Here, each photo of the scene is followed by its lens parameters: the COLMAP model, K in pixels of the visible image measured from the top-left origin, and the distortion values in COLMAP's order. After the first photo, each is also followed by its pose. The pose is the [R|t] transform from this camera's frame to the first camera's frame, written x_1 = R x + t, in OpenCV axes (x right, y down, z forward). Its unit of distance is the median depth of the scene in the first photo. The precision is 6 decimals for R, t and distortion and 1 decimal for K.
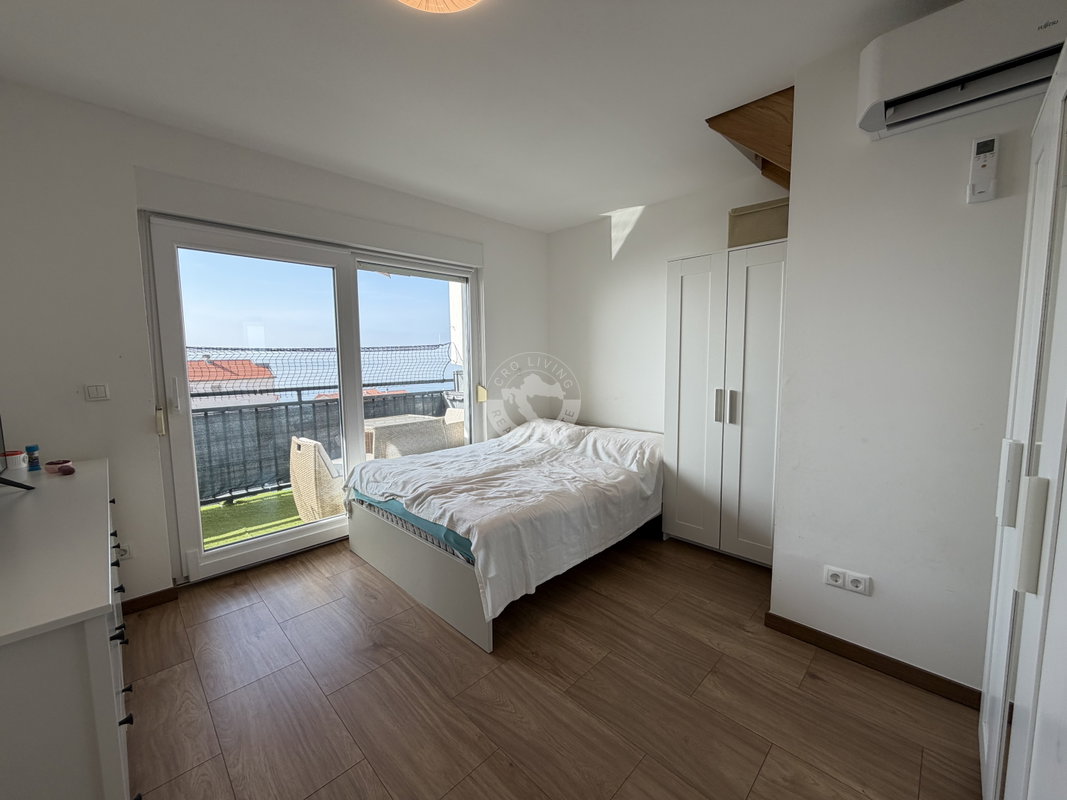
lens RADIAL K [[425.5, 0, 533.5], [0, 425.5, 400.2], [0, 0, 1]] dist [-0.000487, 0.000217]
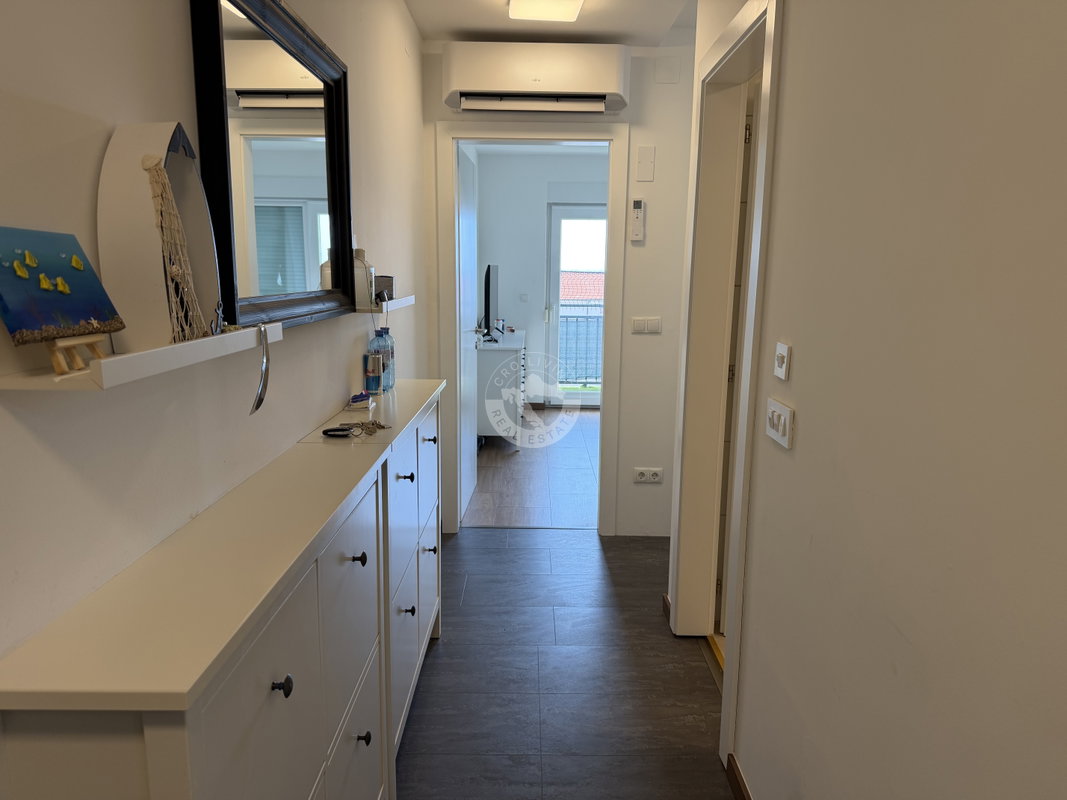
lens RADIAL K [[739.2, 0, 536.3], [0, 739.2, 400.2], [0, 0, 1]] dist [0.084461, -0.003276]
pose [[0.708191, 0.139512, -0.692100, 1.458439], [-0.088569, 0.990093, 0.108952, 0.071920], [0.700444, -0.015860, 0.713531, -1.420874]]
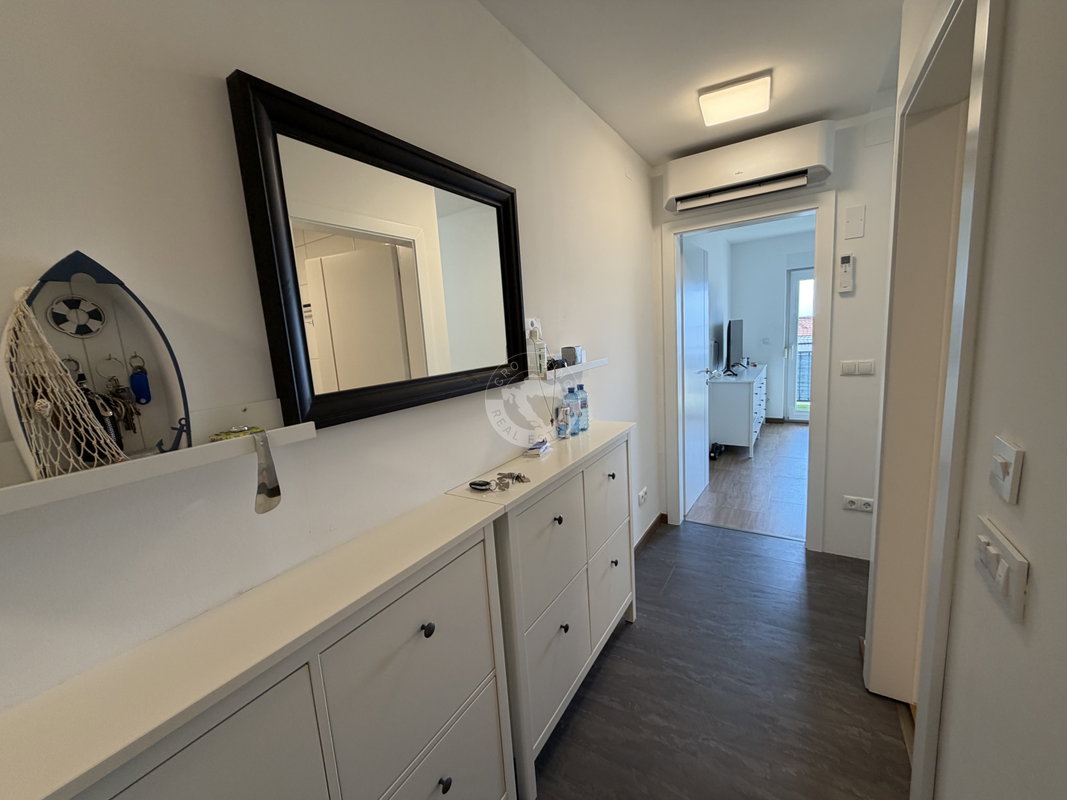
lens RADIAL K [[425.5, 0, 527.0], [0, 425.5, 397.2], [0, 0, 1]] dist [-0.000487, 0.000217]
pose [[0.215734, 0.138044, -0.966645, 1.302351], [-0.032486, 0.990423, 0.134189, 0.022598], [0.975912, 0.002453, 0.218153, -1.076552]]
